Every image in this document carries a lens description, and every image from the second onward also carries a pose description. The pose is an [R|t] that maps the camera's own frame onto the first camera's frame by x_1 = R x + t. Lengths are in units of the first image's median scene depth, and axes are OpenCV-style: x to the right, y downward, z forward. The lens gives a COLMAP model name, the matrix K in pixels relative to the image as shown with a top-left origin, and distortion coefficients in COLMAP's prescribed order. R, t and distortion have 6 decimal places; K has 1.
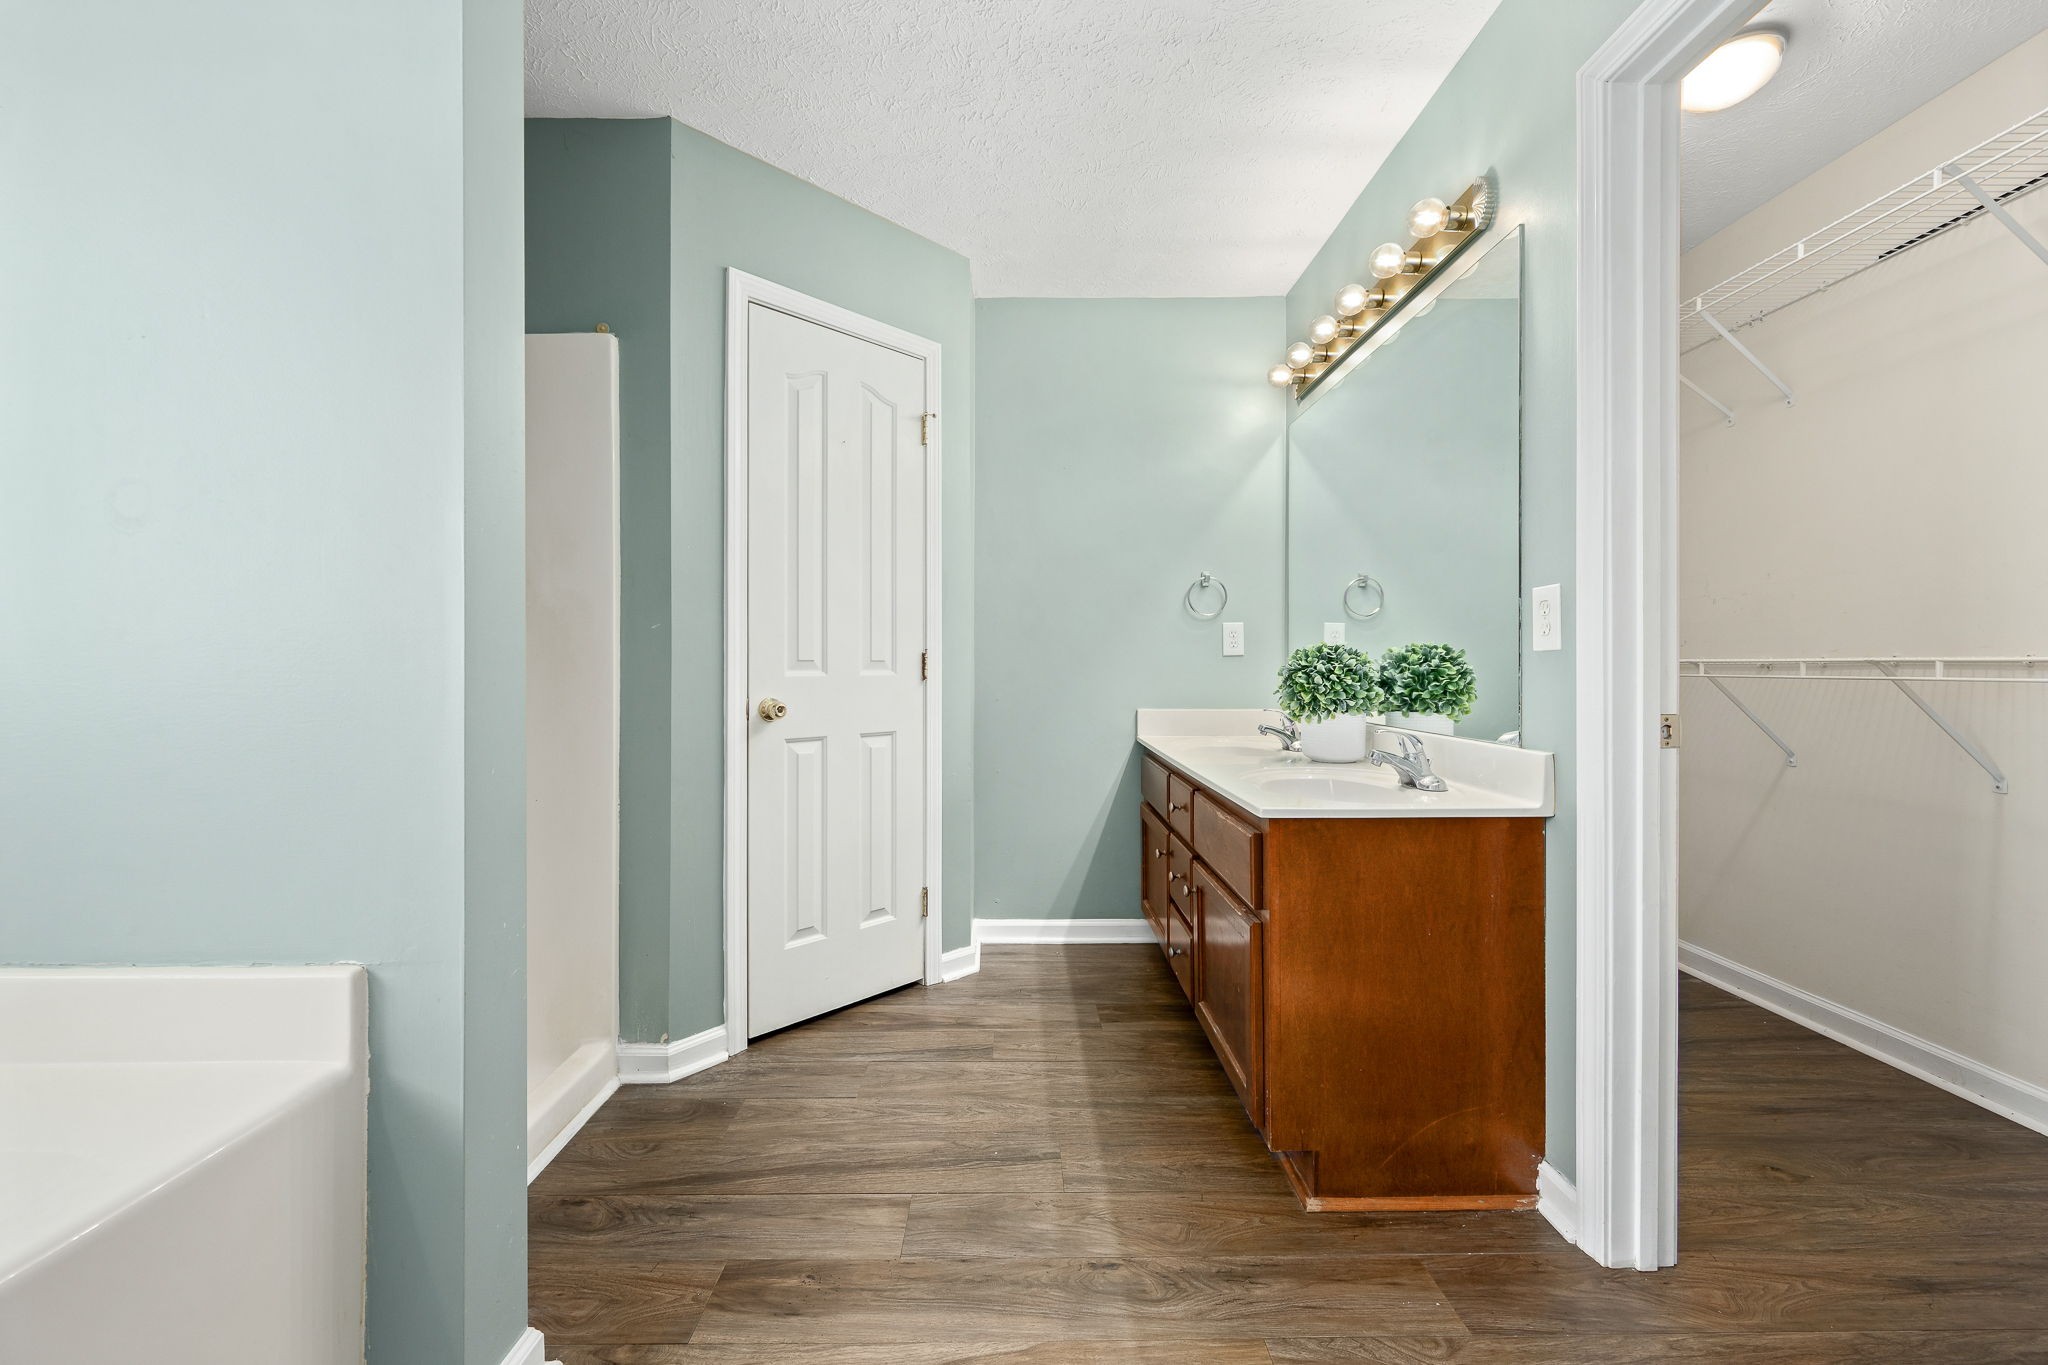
lens RADIAL K [[823.4, 0, 1017.9], [0, 823.4, 669.1], [0, 0, 1]] dist [0.000868, -0.000061]
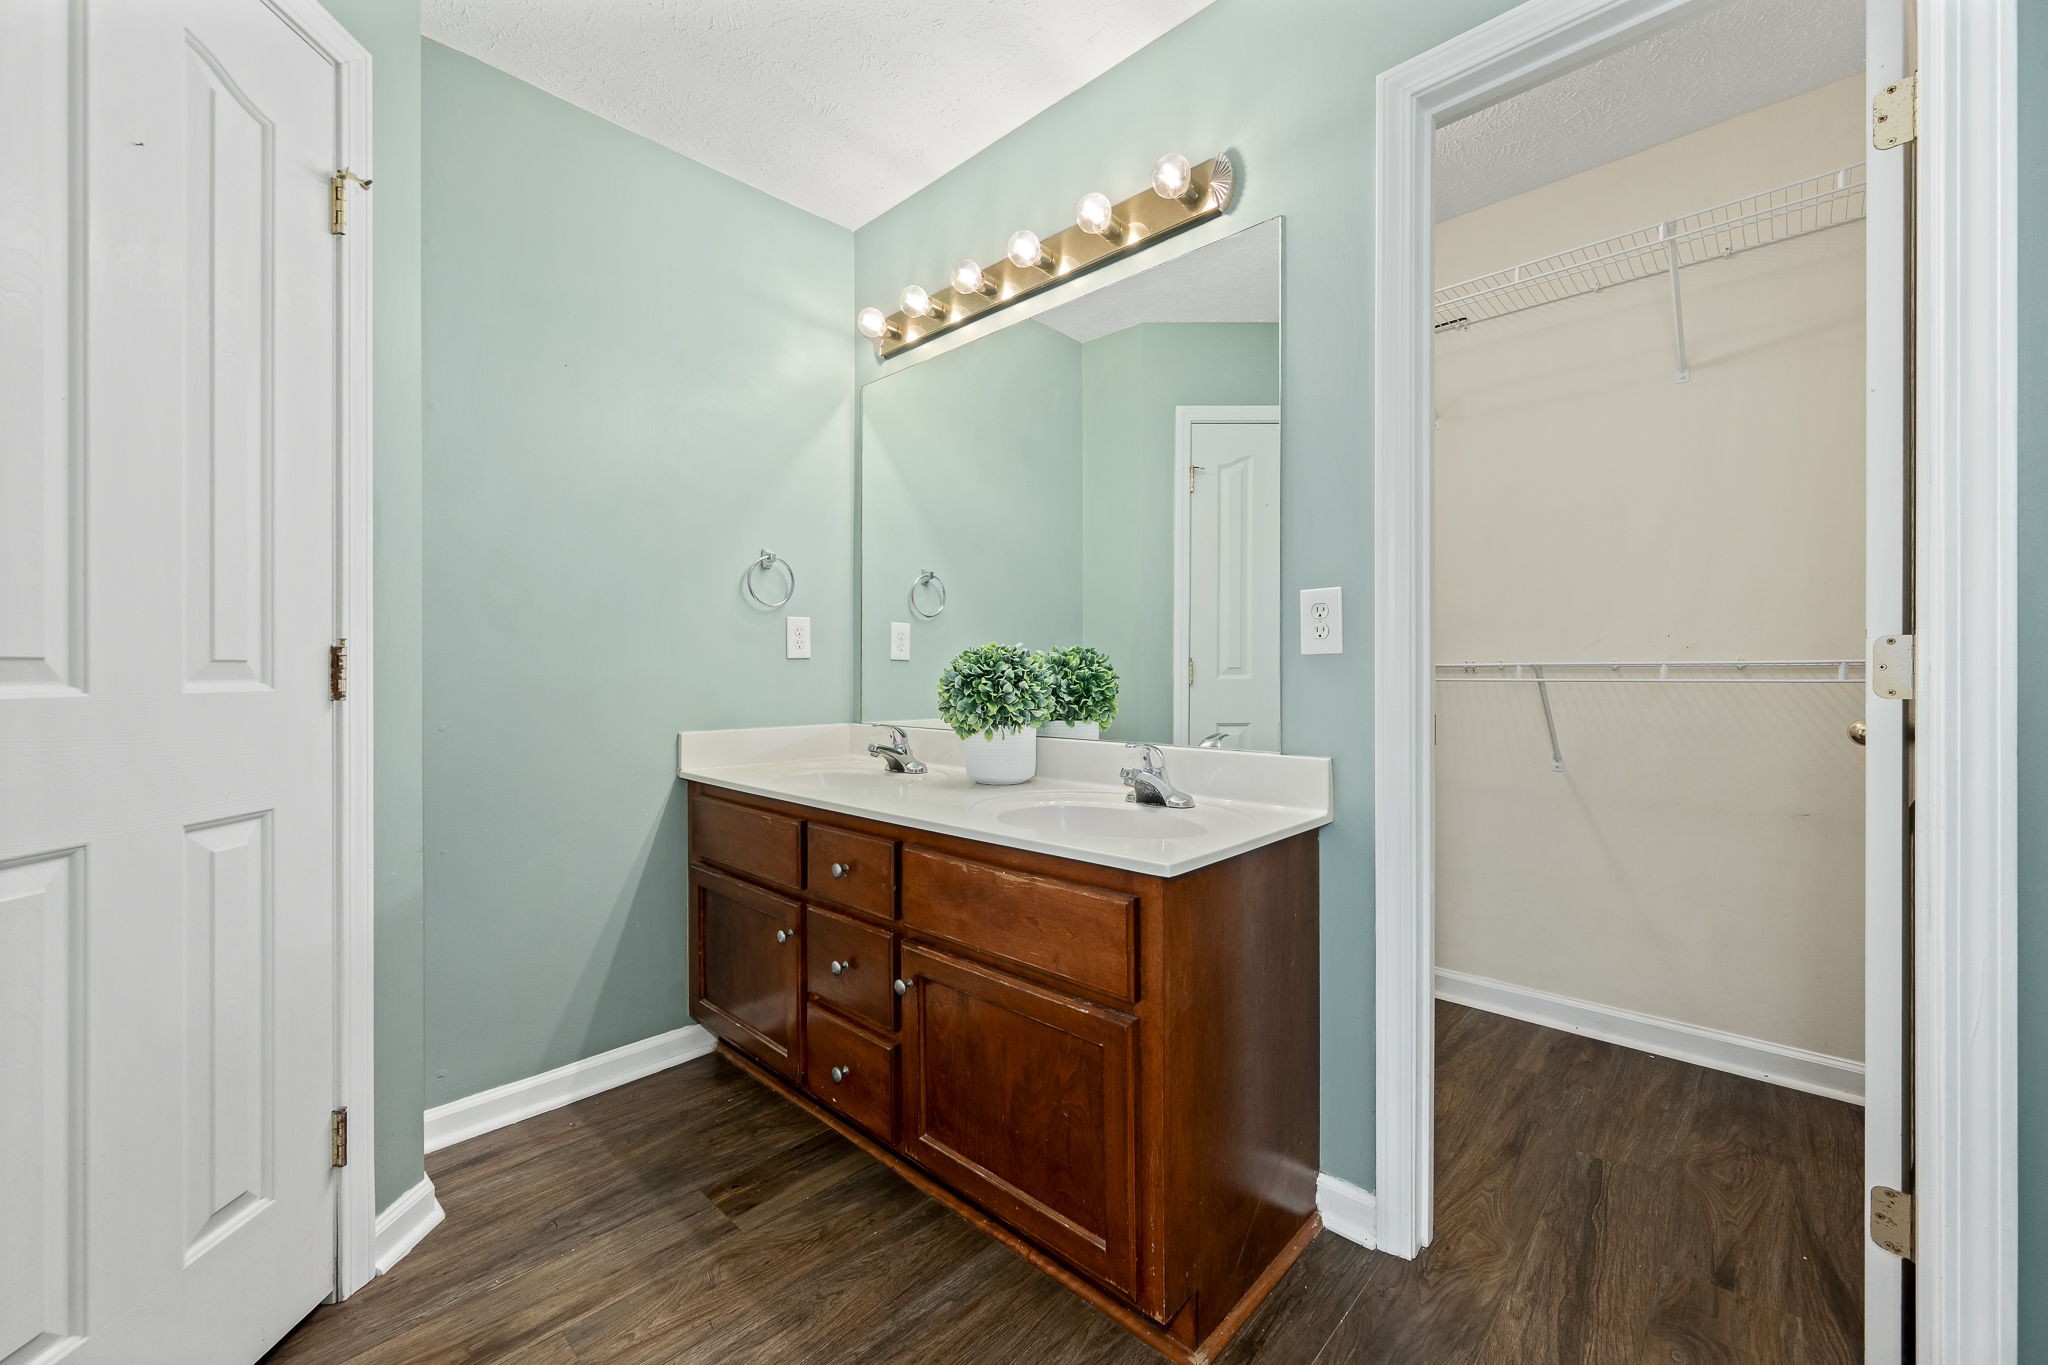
lens RADIAL K [[821.8, 0, 1042.7], [0, 821.8, 672.9], [0, 0, 1]] dist [-0.000056, 0.000283]
pose [[0.689287, -0.002799, 0.724483, -0.195529], [0.005532, 0.999984, -0.001400, -0.000176], [-0.724467, 0.004973, 0.689291, 0.365967]]
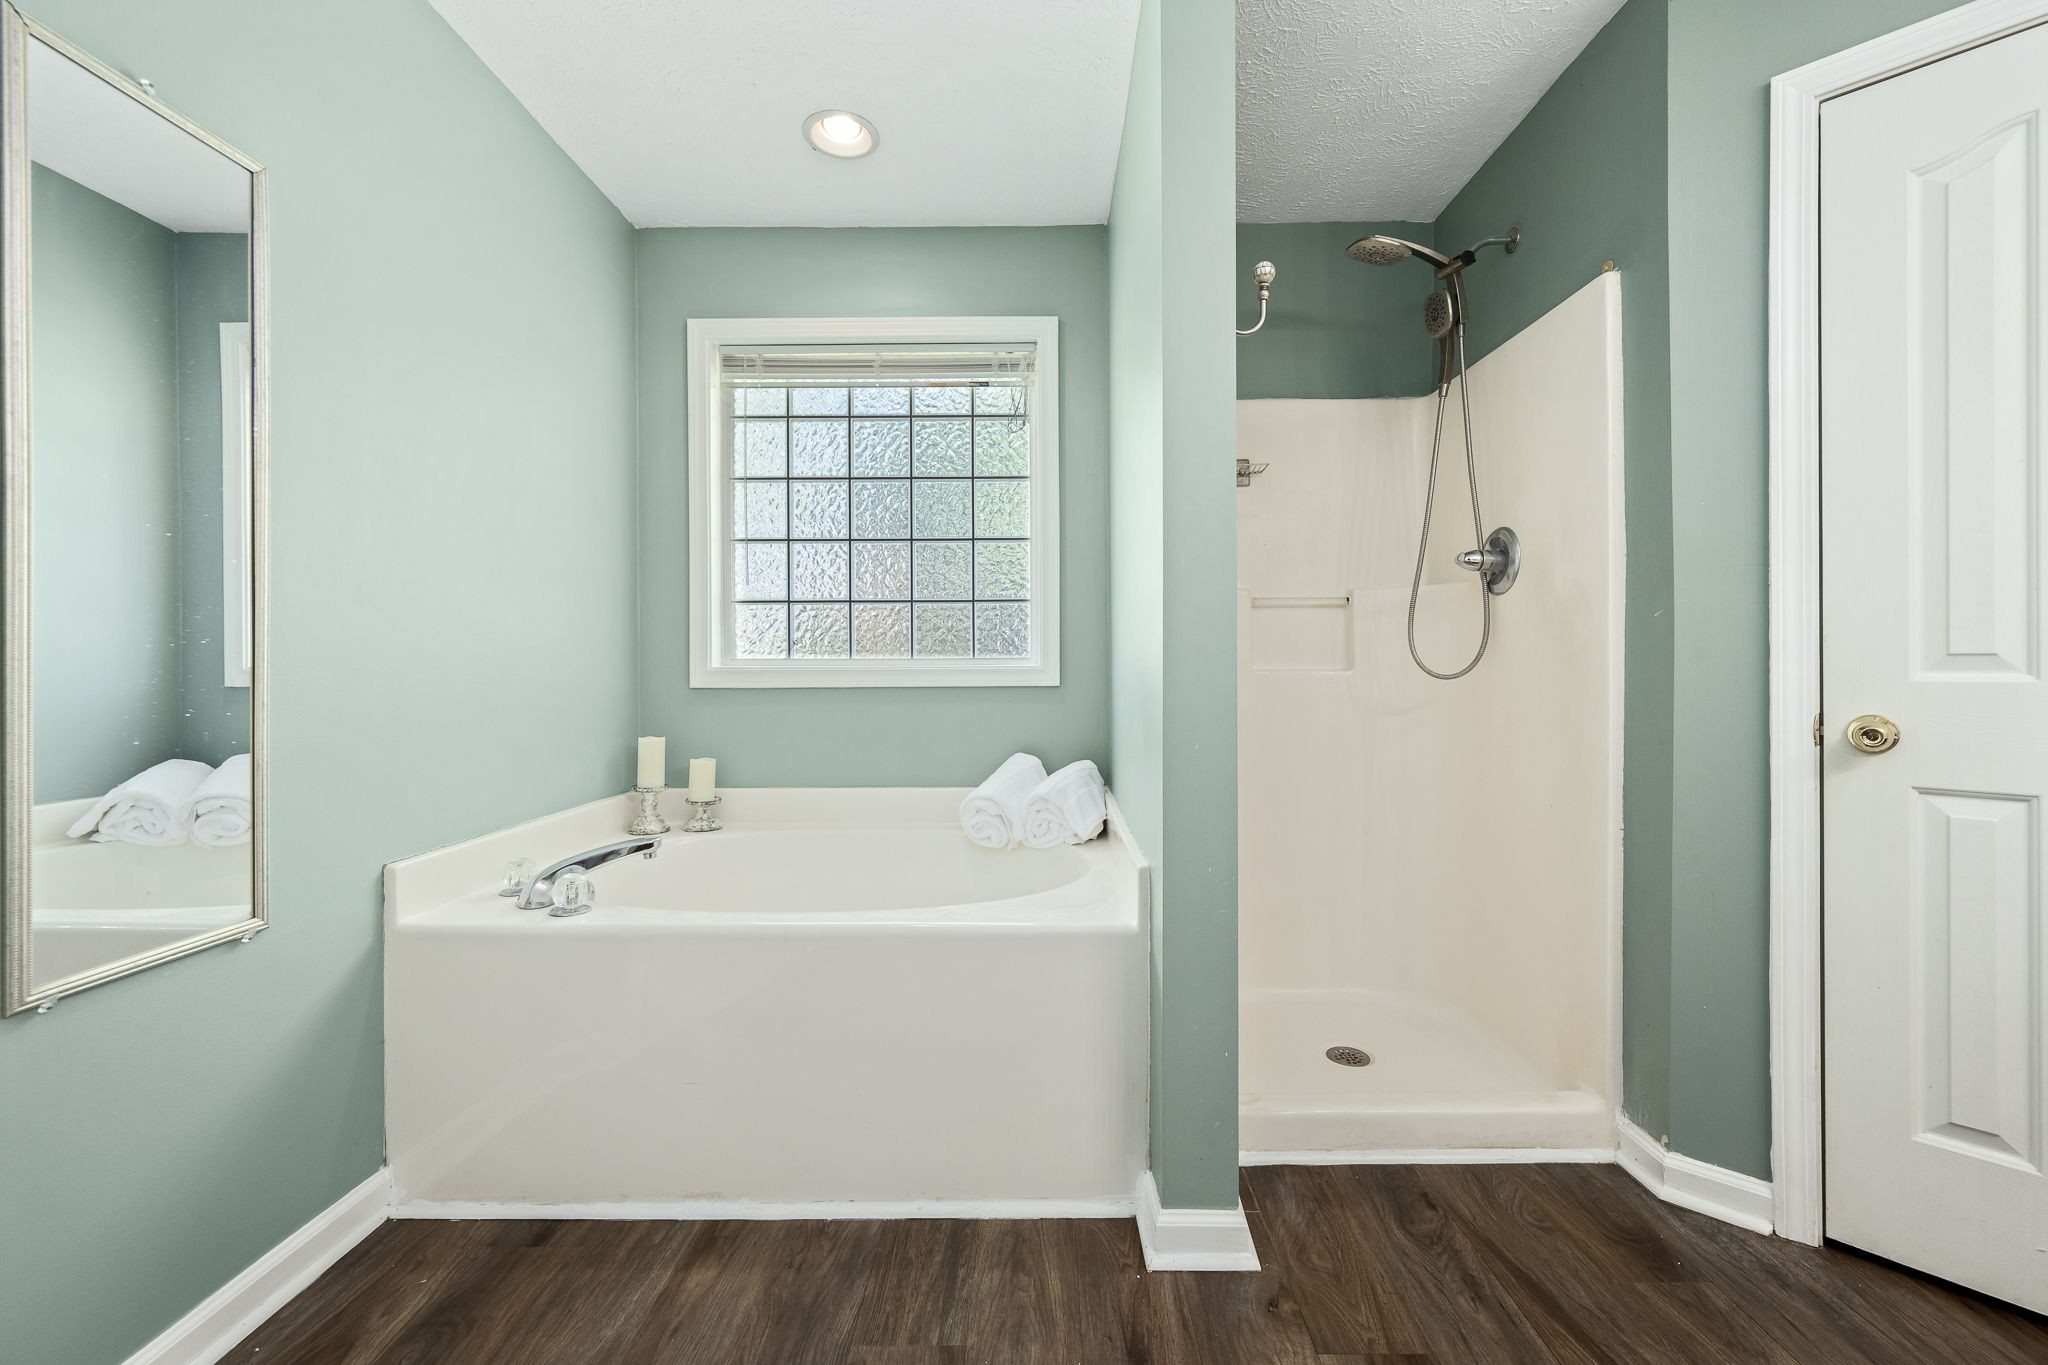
lens RADIAL K [[821.8, 0, 1042.7], [0, 821.8, 672.9], [0, 0, 1]] dist [-0.000056, 0.000283]
pose [[-0.014625, 0.008315, -0.999858, 0.367634], [-0.001446, 0.999964, 0.008337, -0.001352], [0.999892, 0.001567, -0.014612, 0.435278]]
